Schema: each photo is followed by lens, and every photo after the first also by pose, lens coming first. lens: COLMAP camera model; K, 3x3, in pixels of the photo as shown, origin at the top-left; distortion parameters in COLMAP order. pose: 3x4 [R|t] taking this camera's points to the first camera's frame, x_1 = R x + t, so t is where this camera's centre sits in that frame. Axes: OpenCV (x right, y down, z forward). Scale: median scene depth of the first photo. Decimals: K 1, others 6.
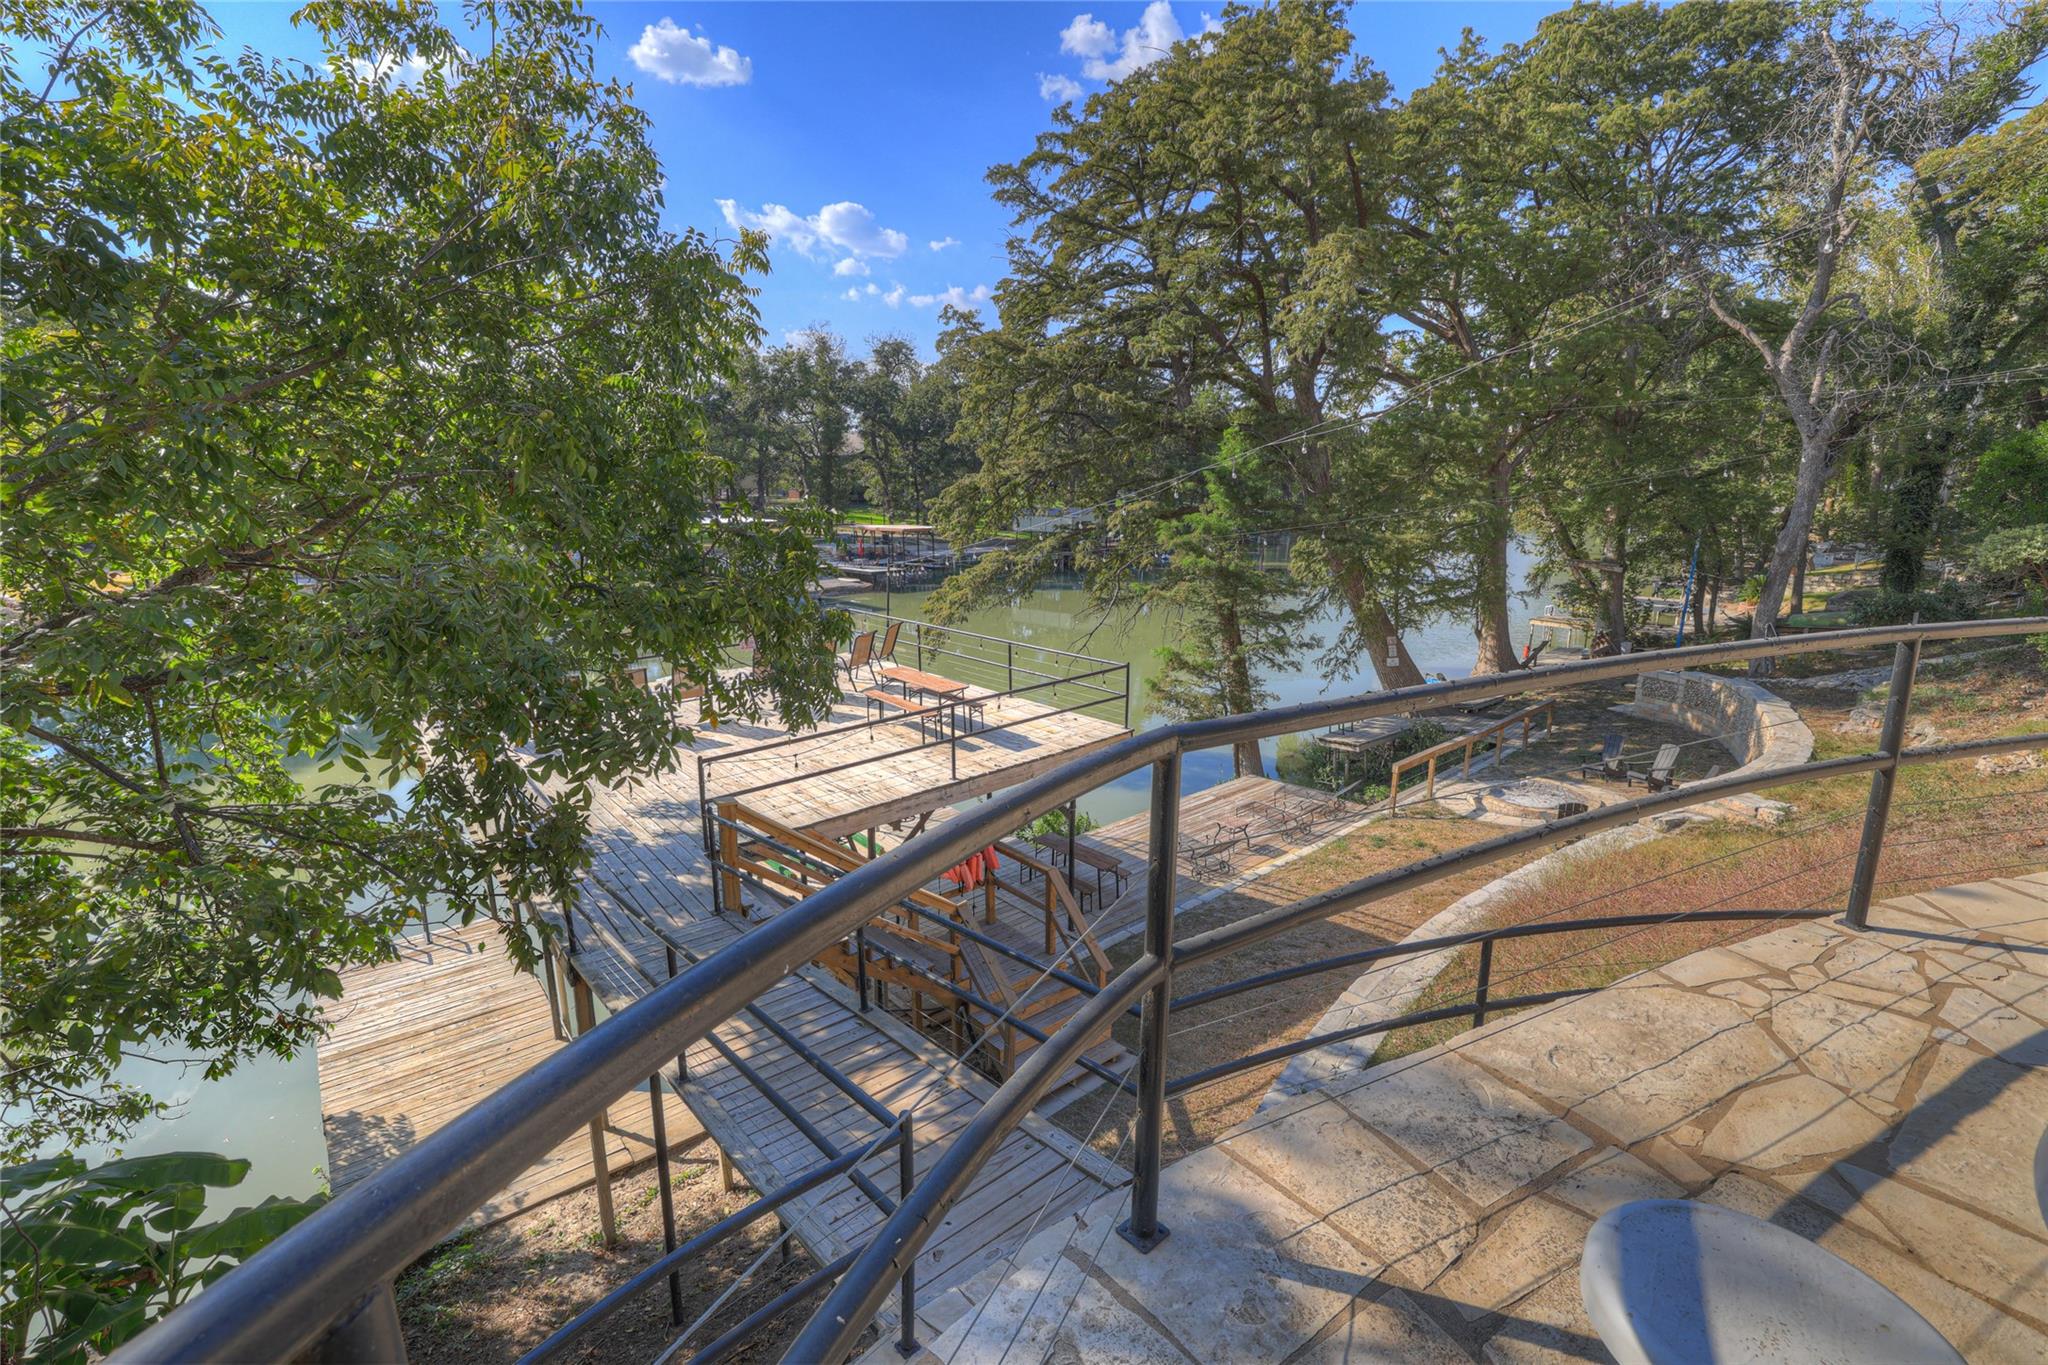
lens RADIAL K [[878.2, 0, 1010.7], [0, 878.2, 662.9], [0, 0, 1]] dist [-0.047217, 0.016870]
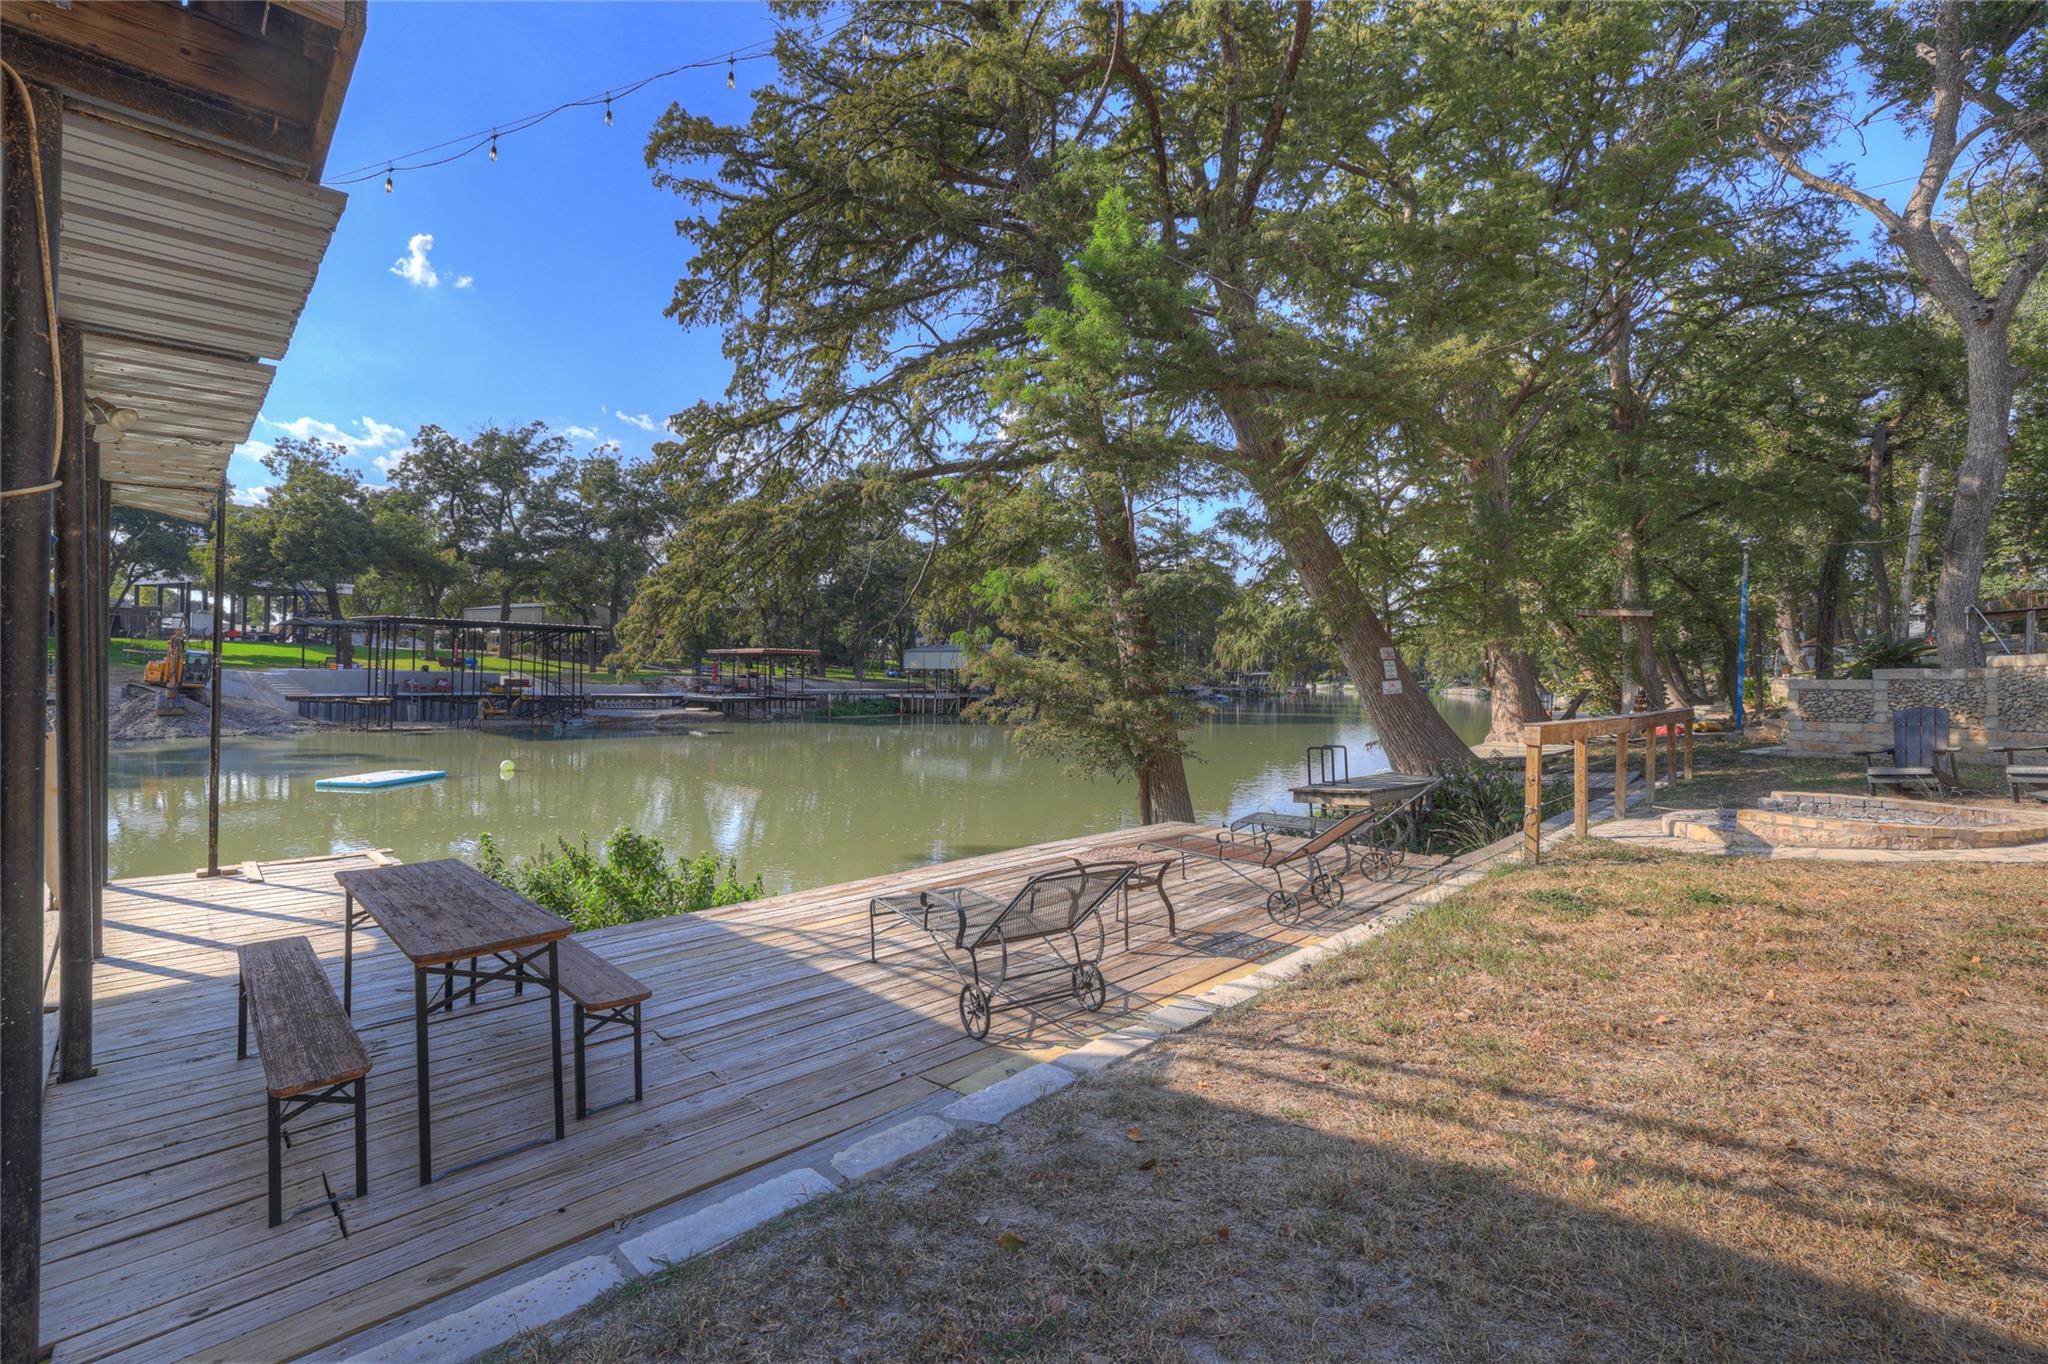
lens RADIAL K [[878.2, 0, 1010.7], [0, 878.2, 662.4], [0, 0, 1]] dist [-0.047217, 0.016870]
pose [[0.996443, 0.006178, 0.084041, 0.123254], [0.011868, 0.977081, -0.212538, 0.121373], [-0.083428, 0.212779, 0.973532, 0.449600]]
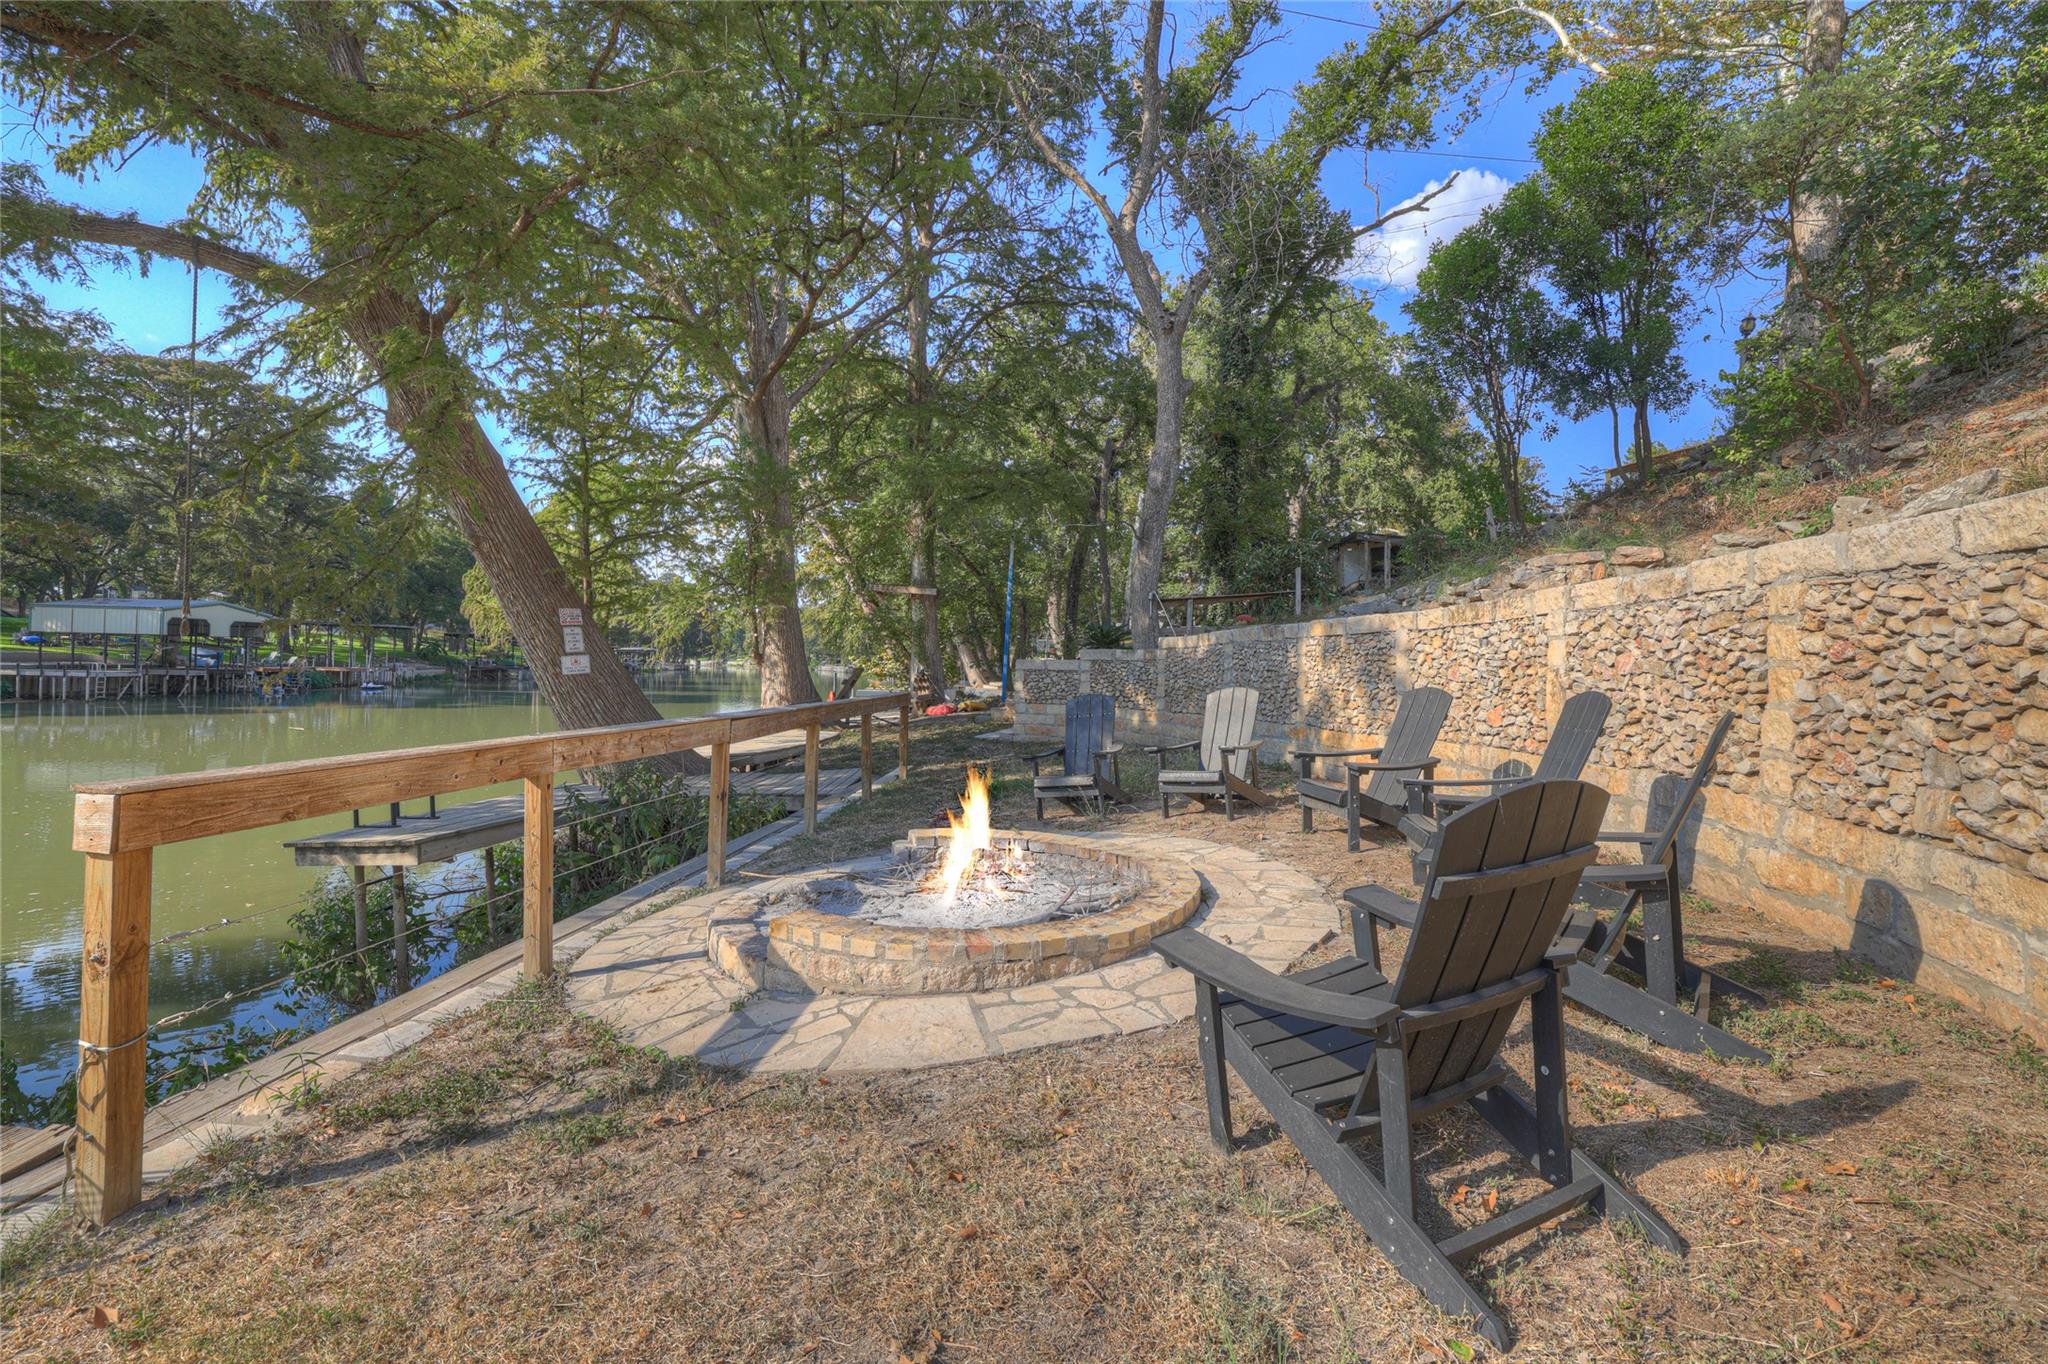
lens RADIAL K [[878.2, 0, 1010.7], [0, 878.2, 662.4], [0, 0, 1]] dist [-0.047217, 0.016870]
pose [[0.726391, 0.010232, 0.687205, 0.318075], [0.118872, 0.982949, -0.140285, 0.095163], [-0.676923, 0.183591, 0.712790, 0.579897]]
